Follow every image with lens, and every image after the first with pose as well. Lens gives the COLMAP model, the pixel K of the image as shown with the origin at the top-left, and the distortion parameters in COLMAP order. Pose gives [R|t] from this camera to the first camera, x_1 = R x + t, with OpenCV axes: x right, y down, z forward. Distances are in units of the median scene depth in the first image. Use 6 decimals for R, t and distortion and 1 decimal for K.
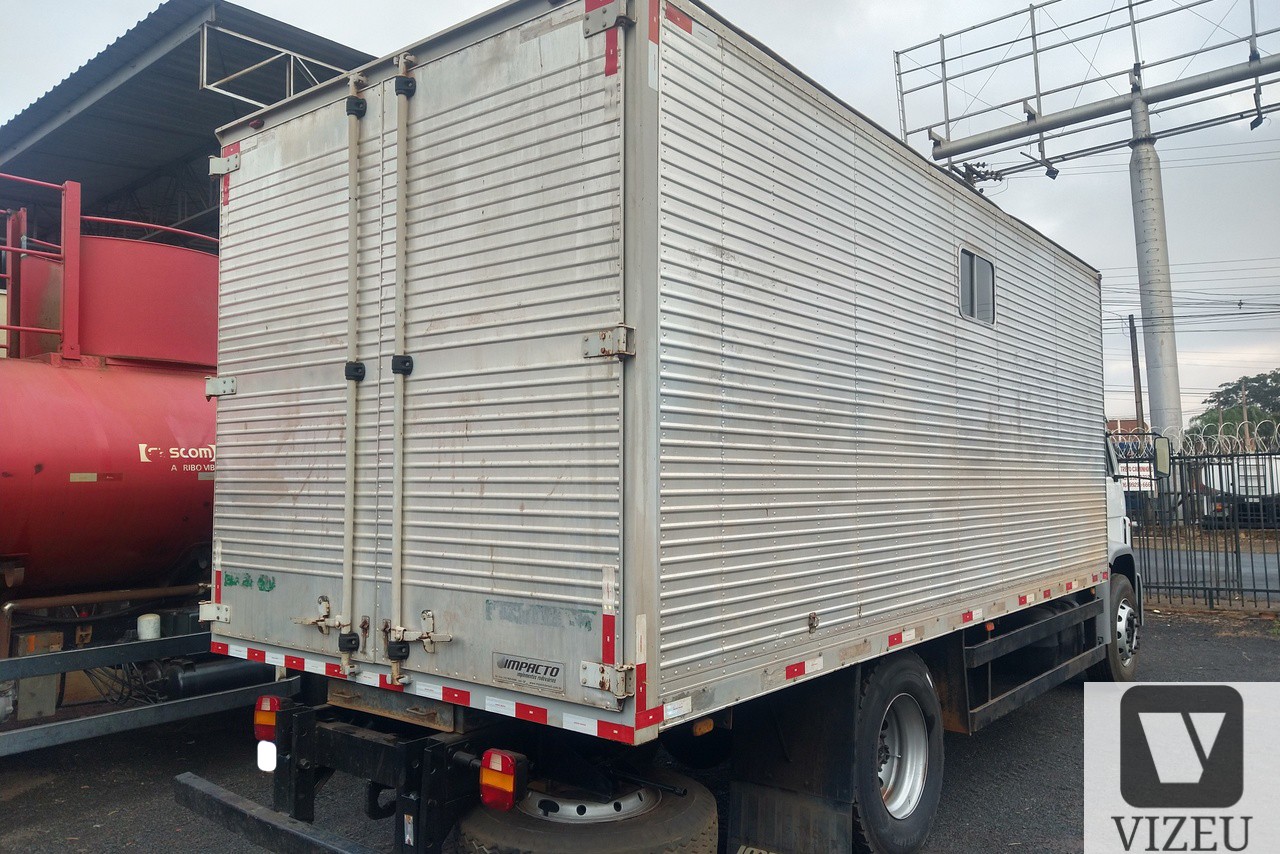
lens RADIAL K [[943.7, 0, 643.0], [0, 943.7, 430.3], [0, 0, 1]] dist [0.084131, -0.088025]
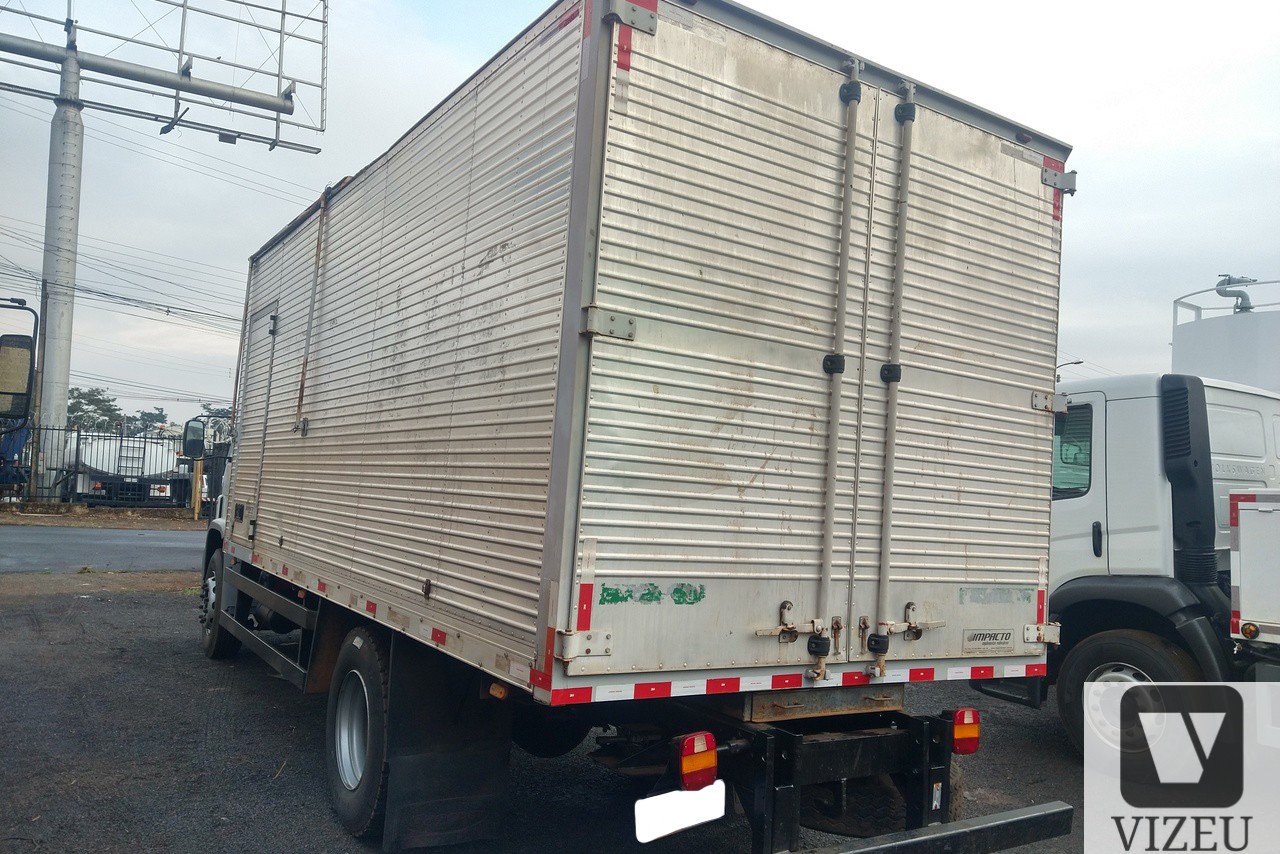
lens RADIAL K [[943.7, 0, 643.0], [0, 943.7, 430.3], [0, 0, 1]] dist [0.084131, -0.088025]
pose [[0.321502, 0.089912, 0.942631, -1.295172], [-0.114981, 0.991822, -0.055388, 0.081702], [-0.939902, -0.090577, 0.329211, 0.881214]]
